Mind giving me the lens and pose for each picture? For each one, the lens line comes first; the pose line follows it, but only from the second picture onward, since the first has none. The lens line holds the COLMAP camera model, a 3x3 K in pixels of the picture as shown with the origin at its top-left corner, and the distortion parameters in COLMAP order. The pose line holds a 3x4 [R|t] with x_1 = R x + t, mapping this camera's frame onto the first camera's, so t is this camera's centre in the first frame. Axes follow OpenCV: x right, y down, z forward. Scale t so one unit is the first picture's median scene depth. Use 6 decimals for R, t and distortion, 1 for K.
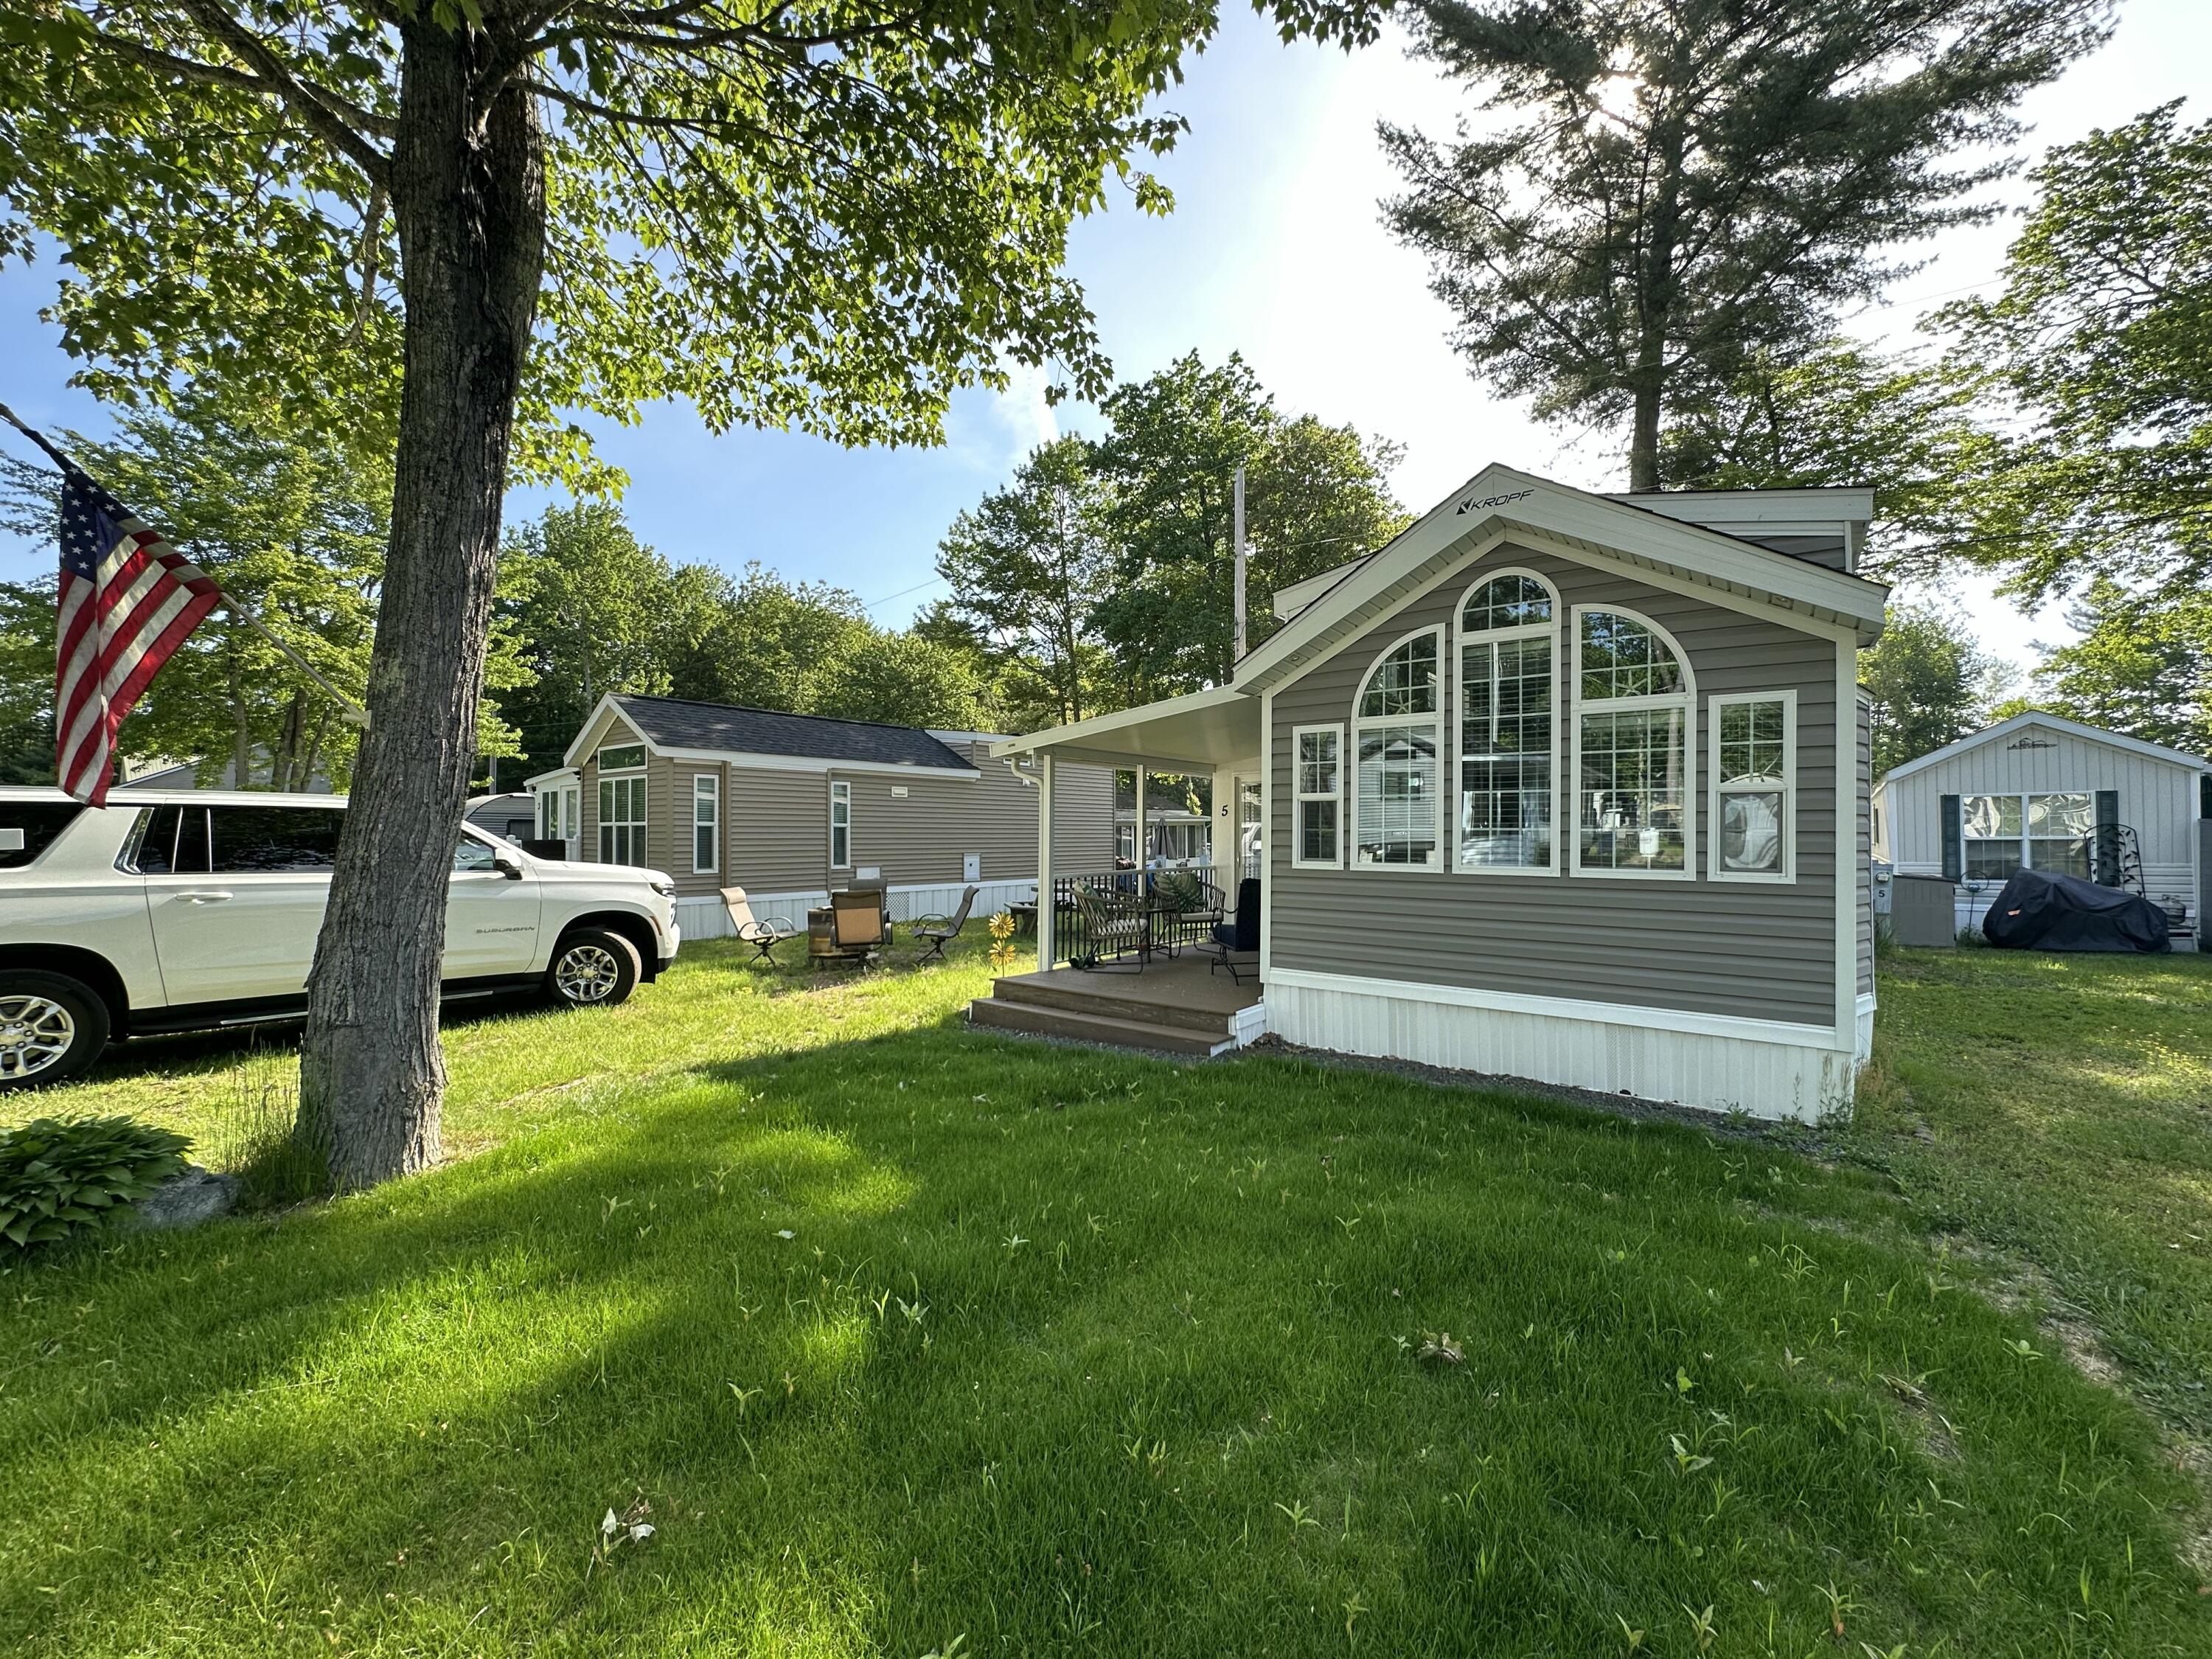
lens RADIAL K [[880.7, 0, 1106.9], [0, 880.7, 830.9], [0, 0, 1]] dist [-0.001897, 0.000504]
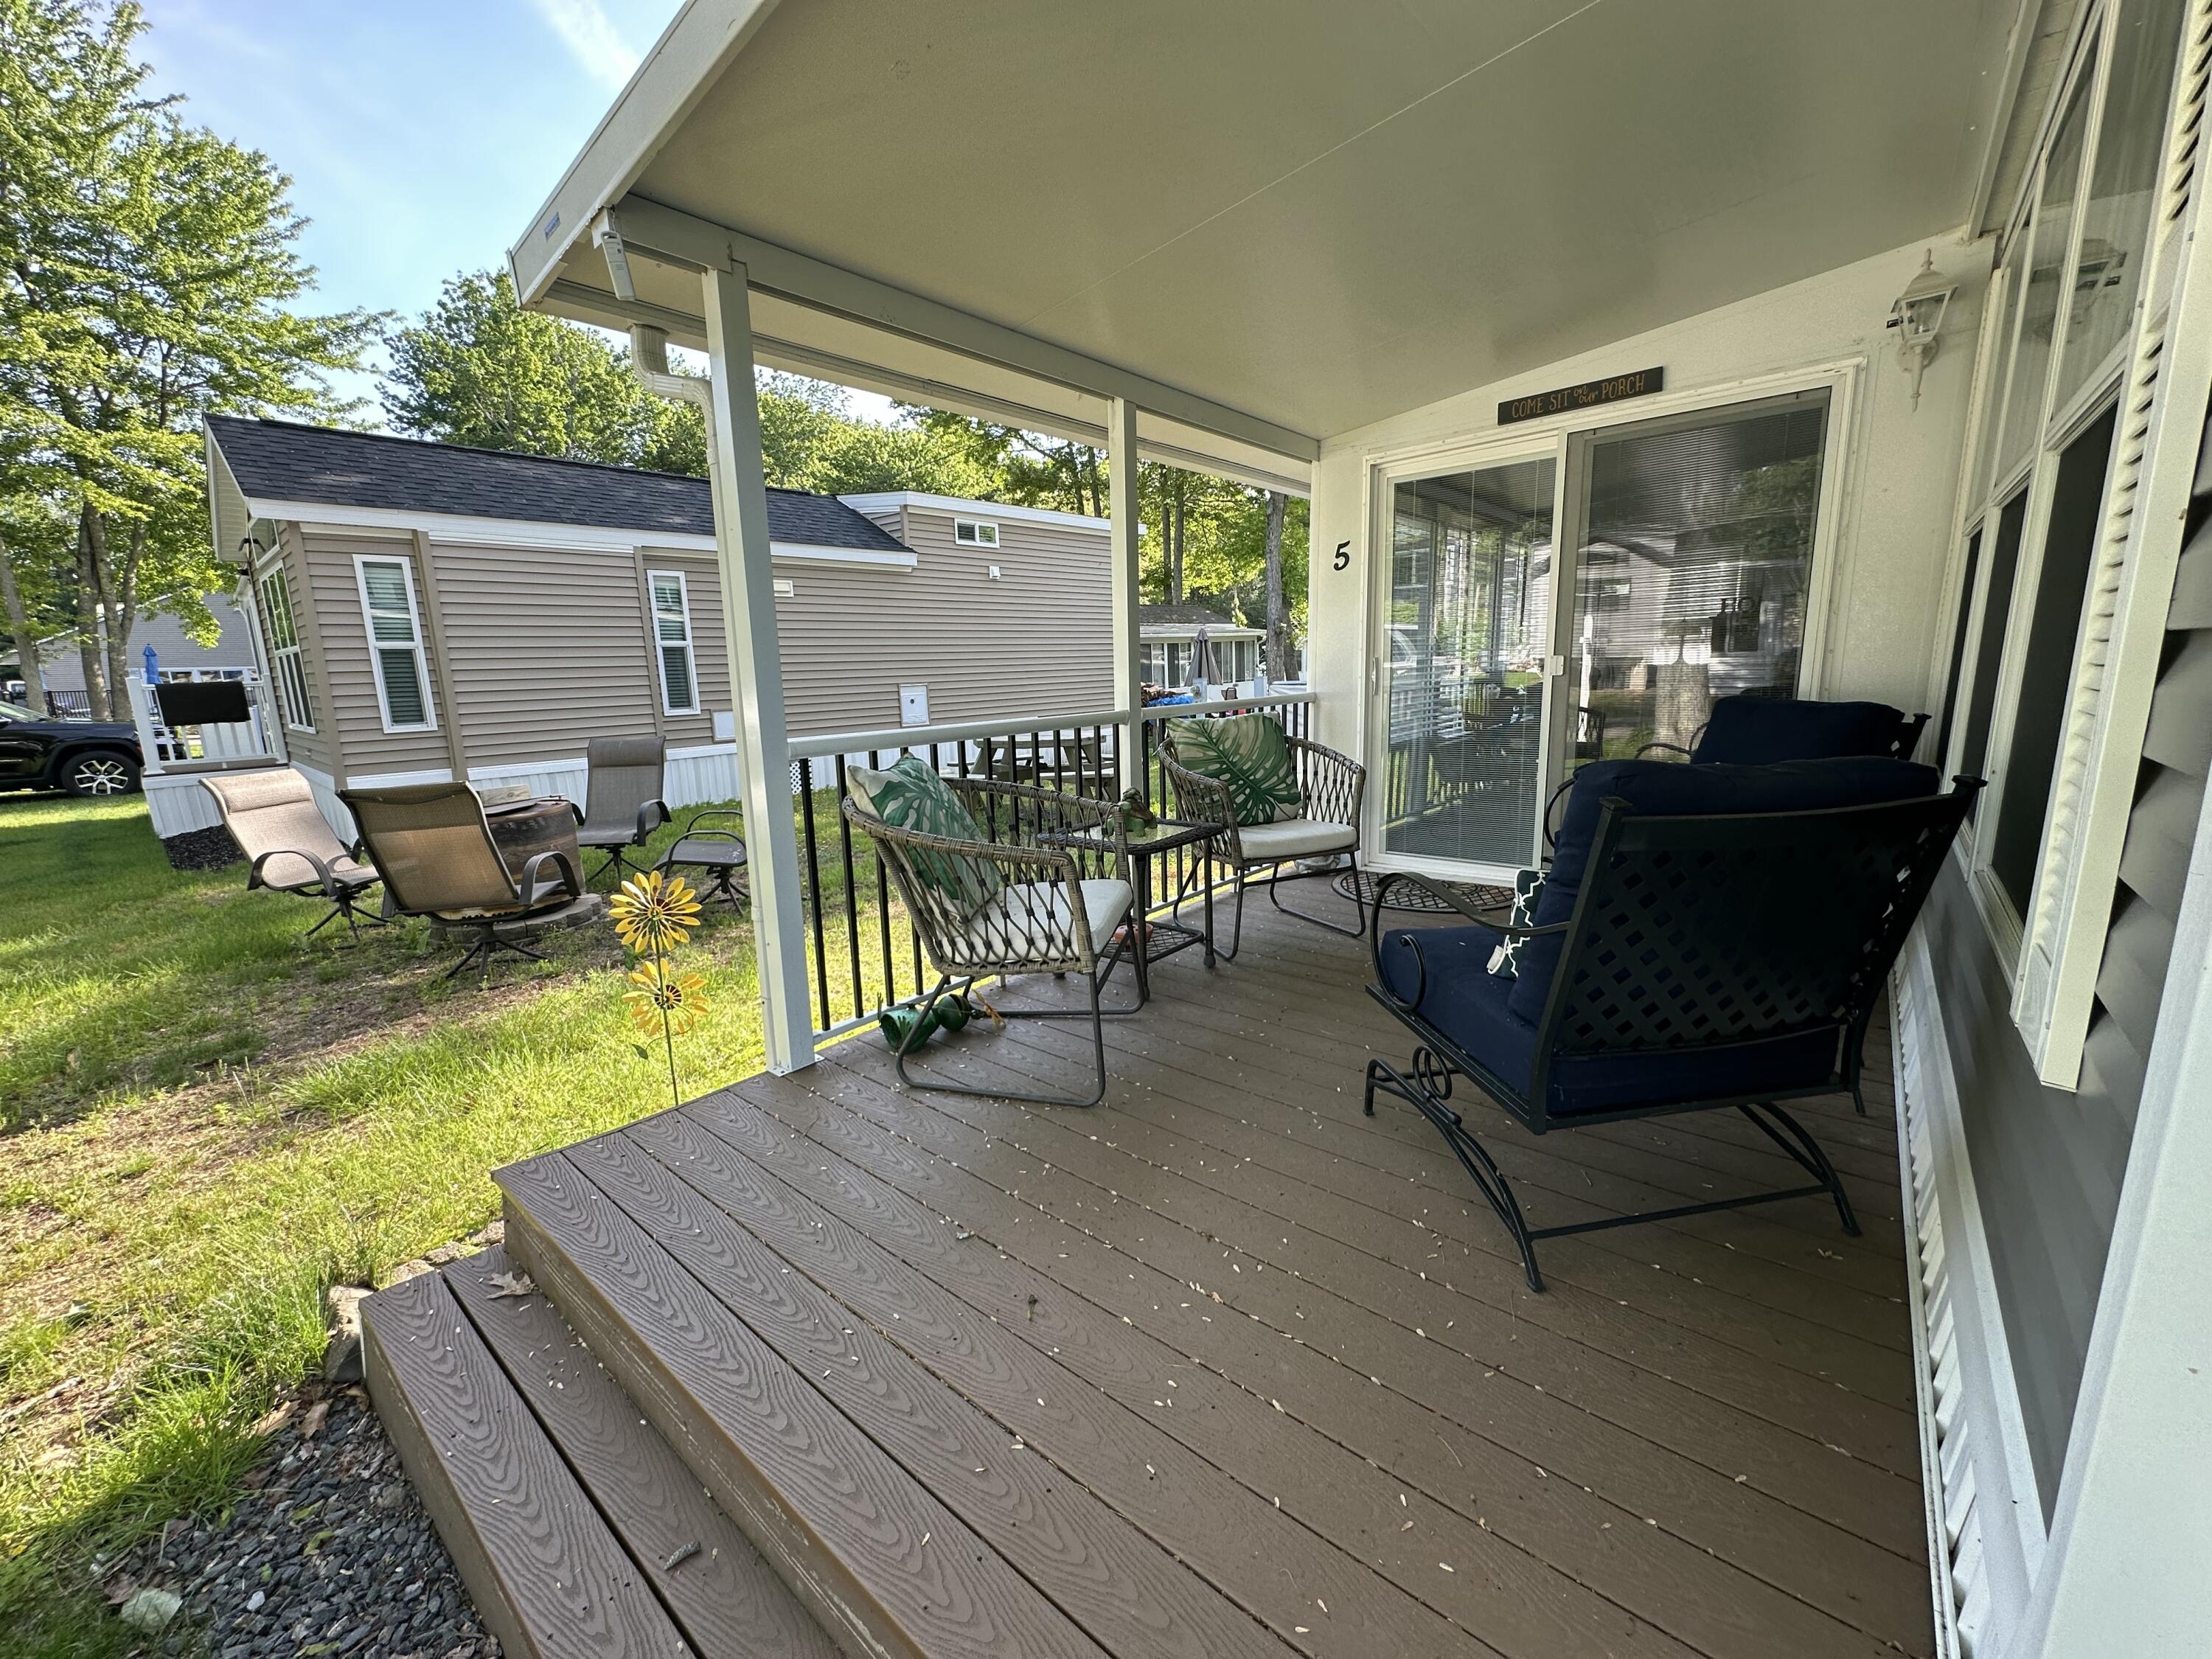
lens RADIAL K [[880.7, 0, 1097.7], [0, 880.7, 828.8], [0, 0, 1]] dist [-0.001897, 0.000504]
pose [[0.997886, -0.019524, -0.061991, 0.028102], [0.030960, 0.981437, 0.189270, 0.013235], [0.057145, -0.190789, 0.979966, 0.385599]]
